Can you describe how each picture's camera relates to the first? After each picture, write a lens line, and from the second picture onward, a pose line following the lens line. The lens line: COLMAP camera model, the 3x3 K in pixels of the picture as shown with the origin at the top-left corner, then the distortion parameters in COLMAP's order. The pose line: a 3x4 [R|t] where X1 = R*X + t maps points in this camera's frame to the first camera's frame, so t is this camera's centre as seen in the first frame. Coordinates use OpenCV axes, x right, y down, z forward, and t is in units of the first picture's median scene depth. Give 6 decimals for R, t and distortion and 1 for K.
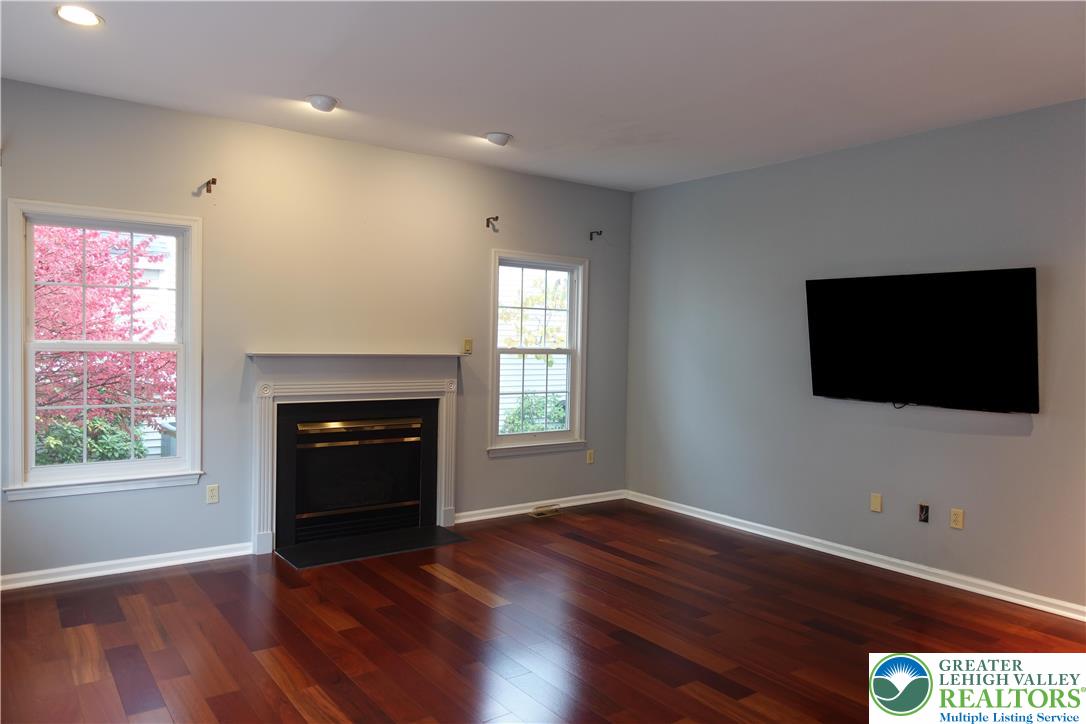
lens RADIAL K [[746.2, 0, 536.6], [0, 746.2, 361.6], [0, 0, 1]] dist [0.007199, 0.000959]
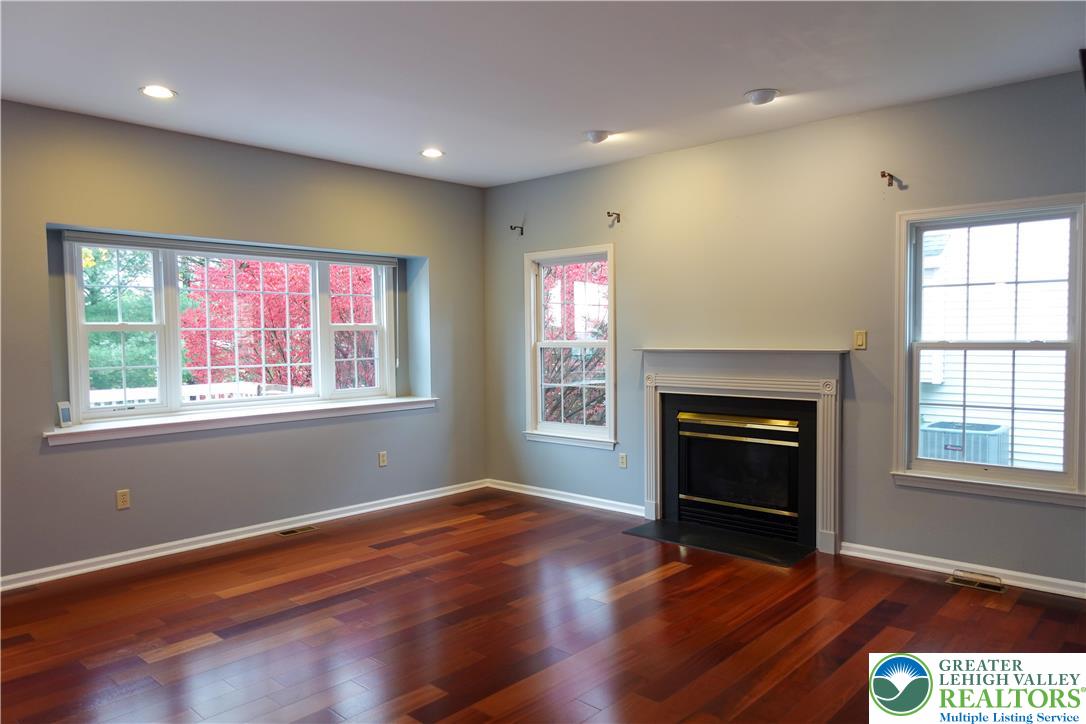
lens RADIAL K [[746.2, 0, 536.7], [0, 746.2, 362.9], [0, 0, 1]] dist [0.007199, 0.000959]
pose [[0.203865, 0.020042, -0.978794, 0.641999], [-0.008418, 0.999789, 0.018718, -0.008425], [0.978963, 0.004423, 0.203991, 0.501310]]
